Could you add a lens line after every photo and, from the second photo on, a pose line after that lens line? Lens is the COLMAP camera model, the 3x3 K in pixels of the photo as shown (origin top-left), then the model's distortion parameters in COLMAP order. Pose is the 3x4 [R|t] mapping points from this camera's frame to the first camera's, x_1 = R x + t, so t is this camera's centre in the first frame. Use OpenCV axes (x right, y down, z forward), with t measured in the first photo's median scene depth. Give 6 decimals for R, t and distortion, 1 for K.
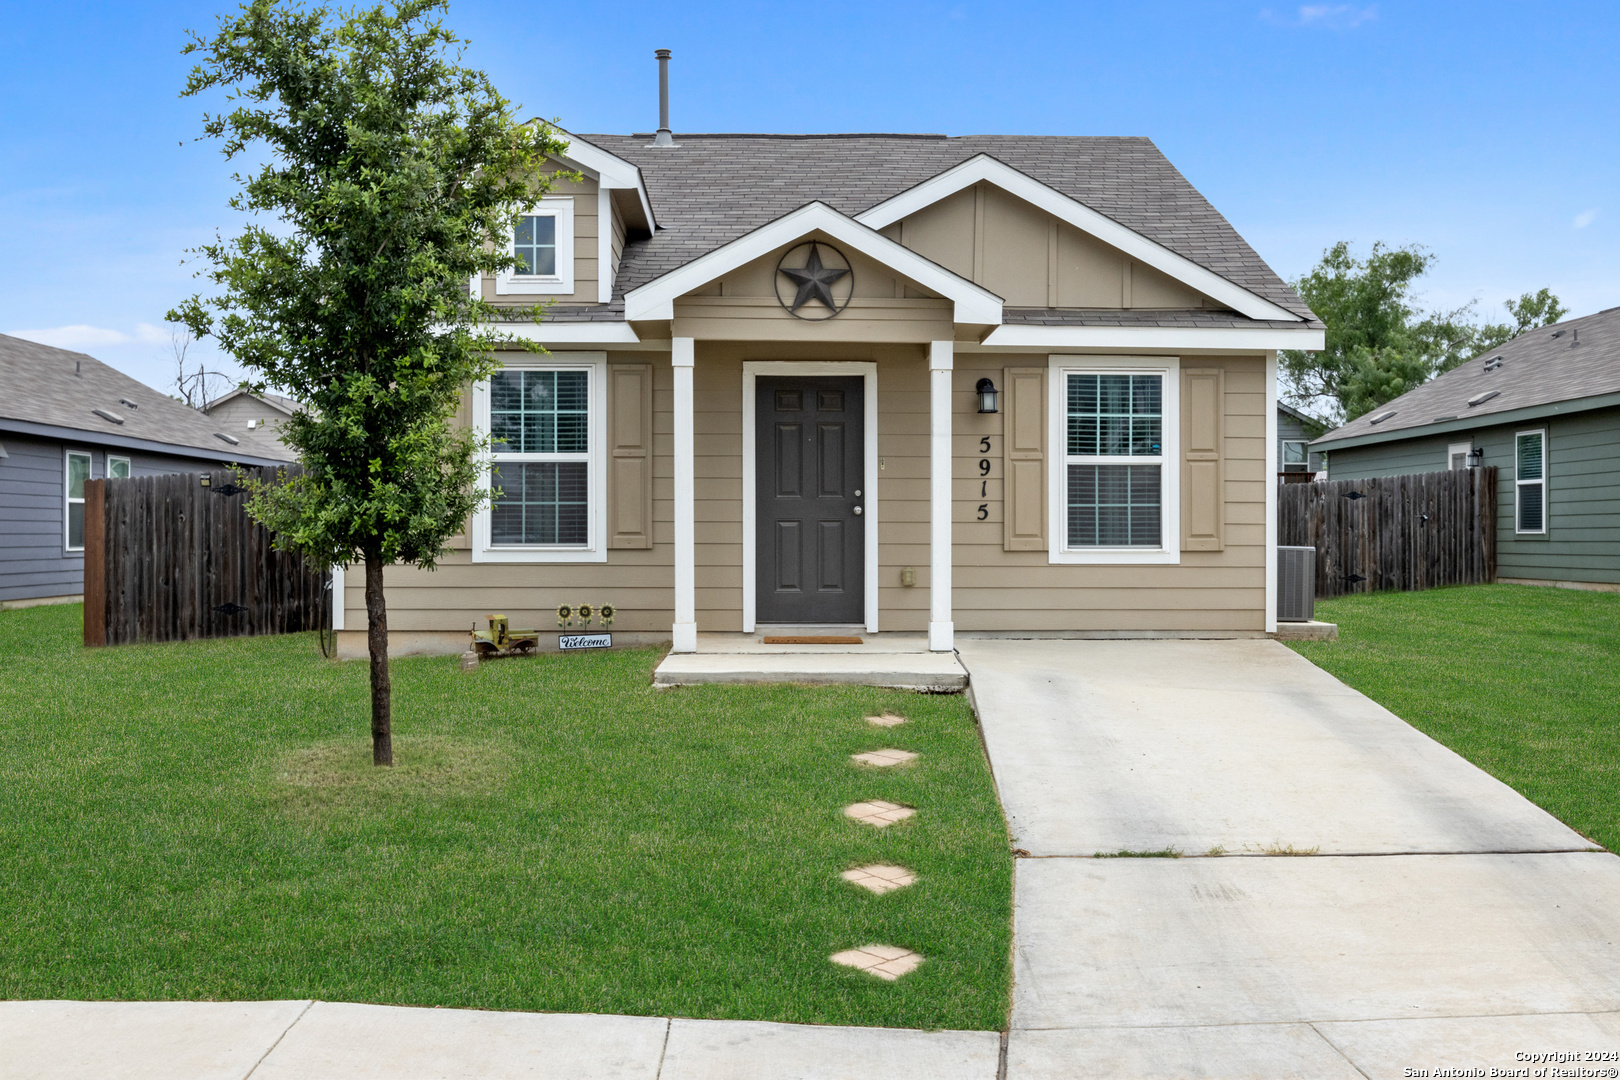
lens RADIAL K [[1574.6, 0, 809.3], [0, 1574.6, 543.9], [0, 0, 1]] dist [-0.006221, 0.000000]
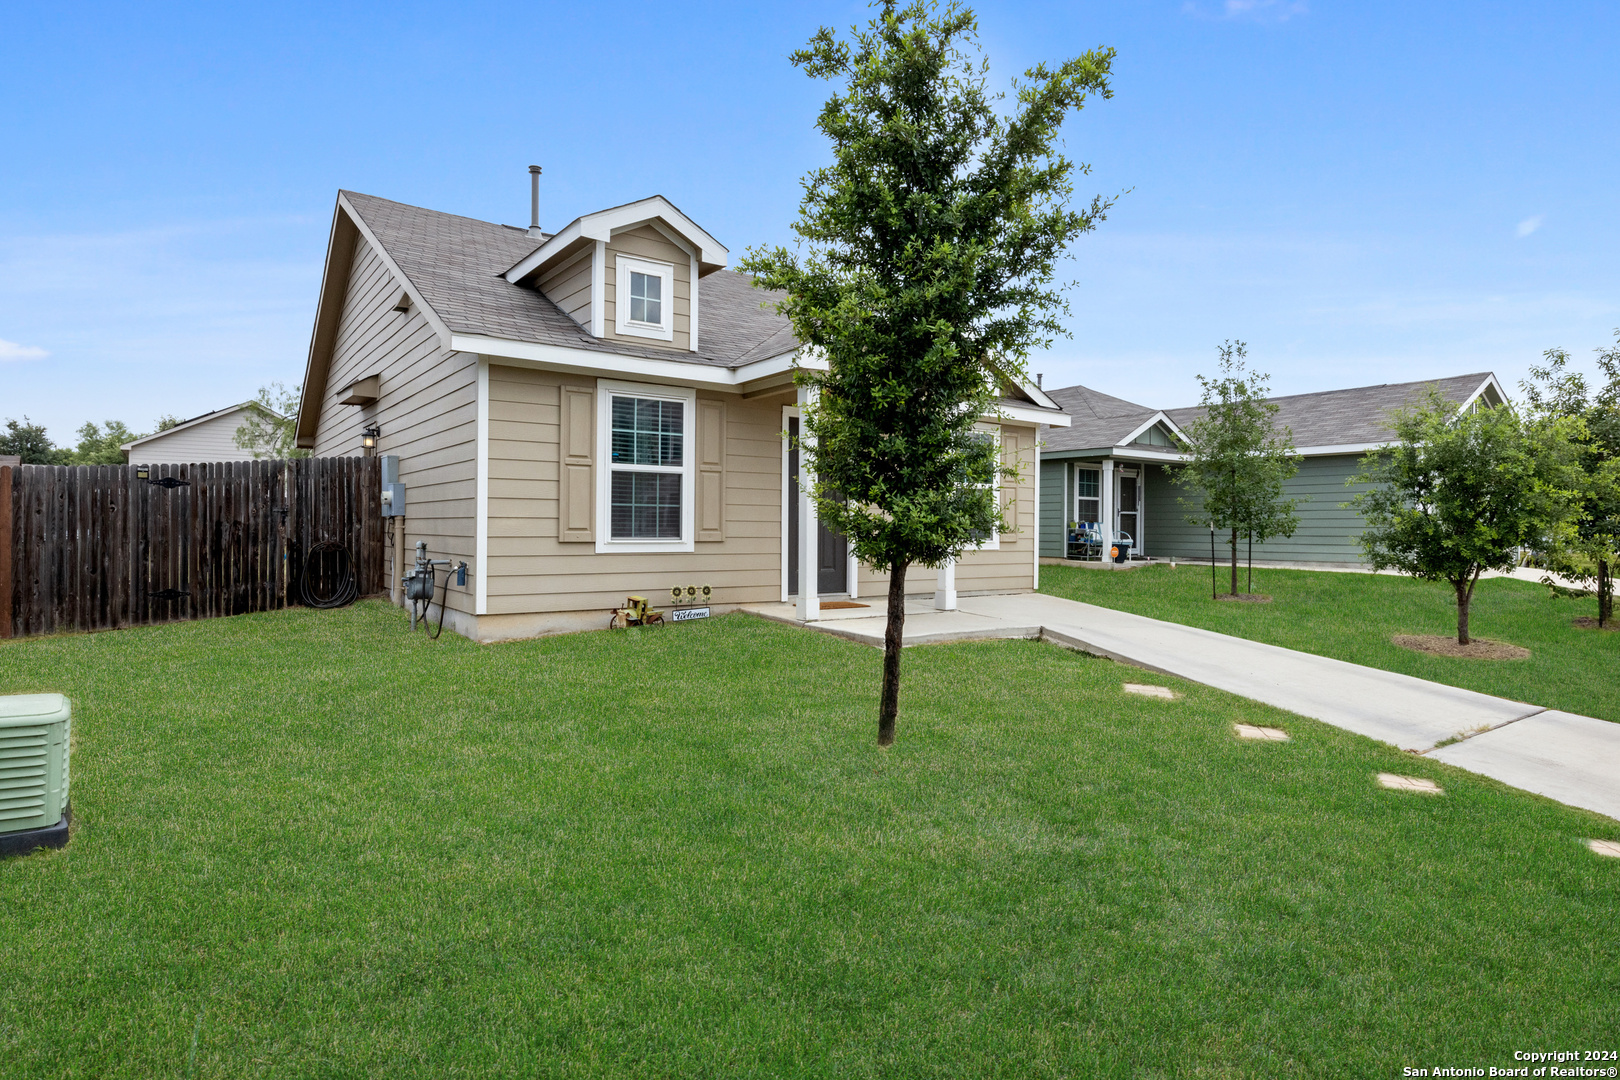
lens RADIAL K [[881.0, 0, 811.2], [0, 881.0, 544.1], [0, 0, 1]] dist [-0.000770, -0.000568]
pose [[0.822555, -0.000415, 0.568685, -0.455738], [-0.006855, 0.999920, 0.010646, -0.003004], [-0.568644, -0.012656, 0.822486, 0.342639]]
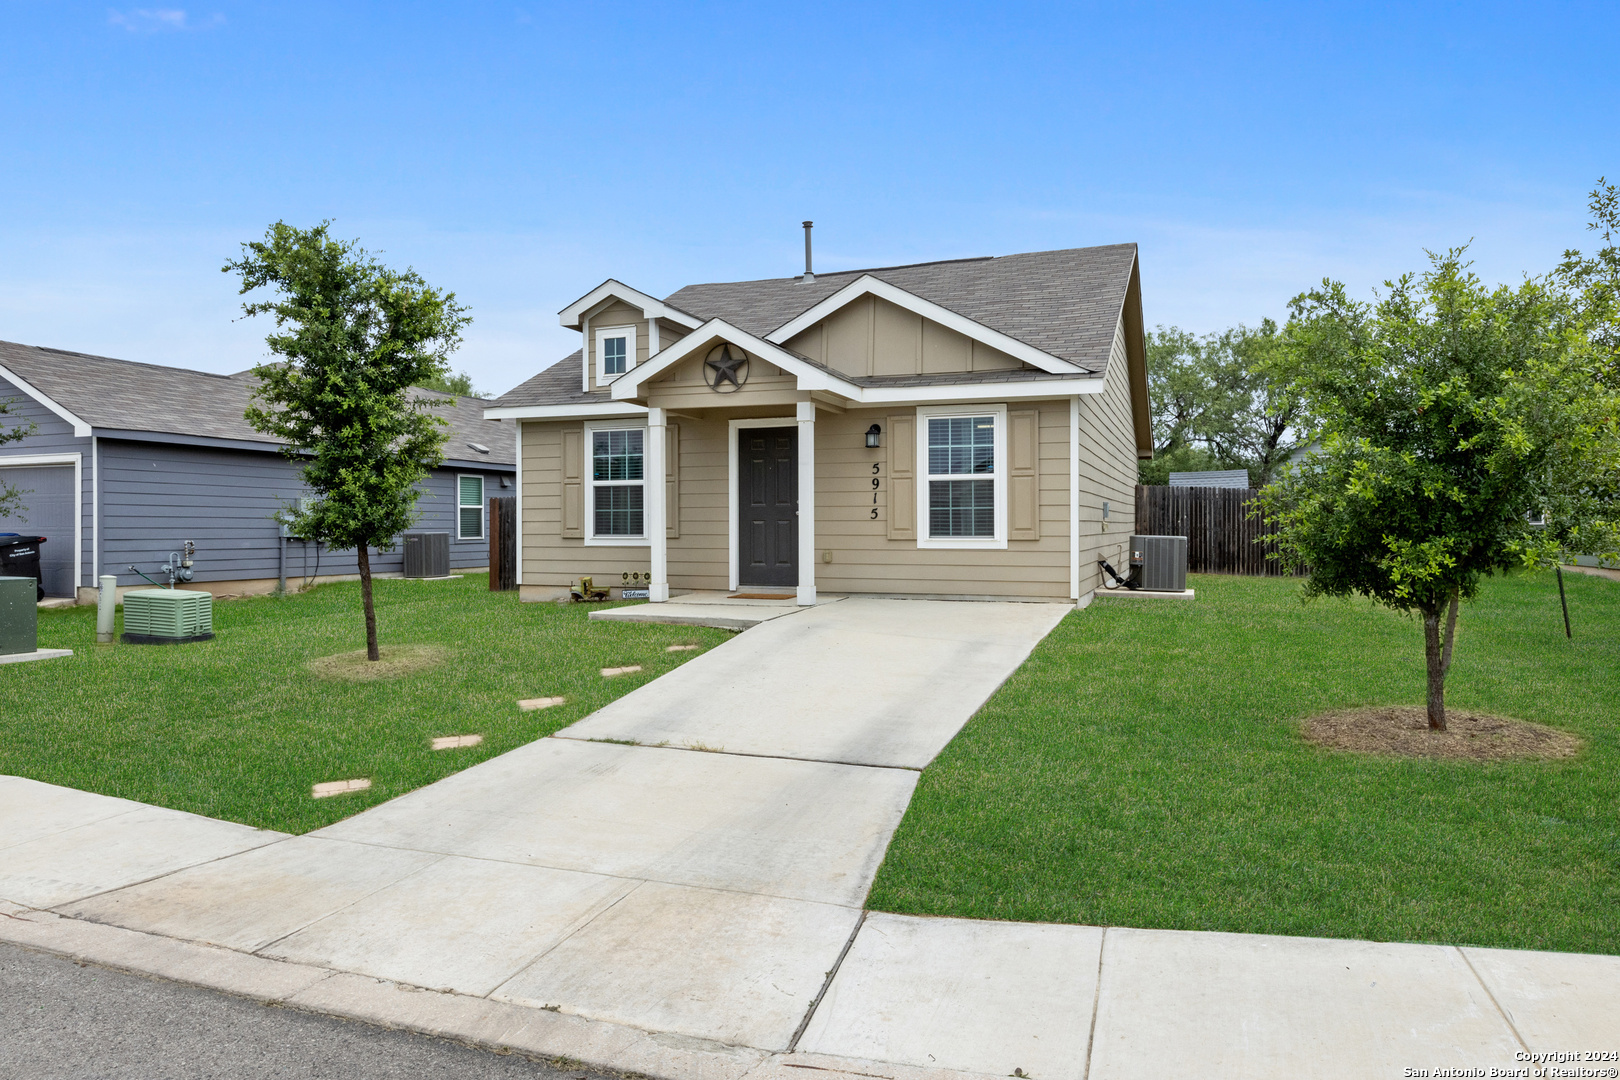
lens RADIAL K [[1003.7, 0, 817.4], [0, 1003.7, 529.1], [0, 0, 1]] dist [0.021985, -0.000128]
pose [[0.924251, -0.001518, -0.381783, 0.422558], [0.000751, 0.999997, -0.002159, -0.003481], [0.381785, 0.001709, 0.924249, 0.095374]]
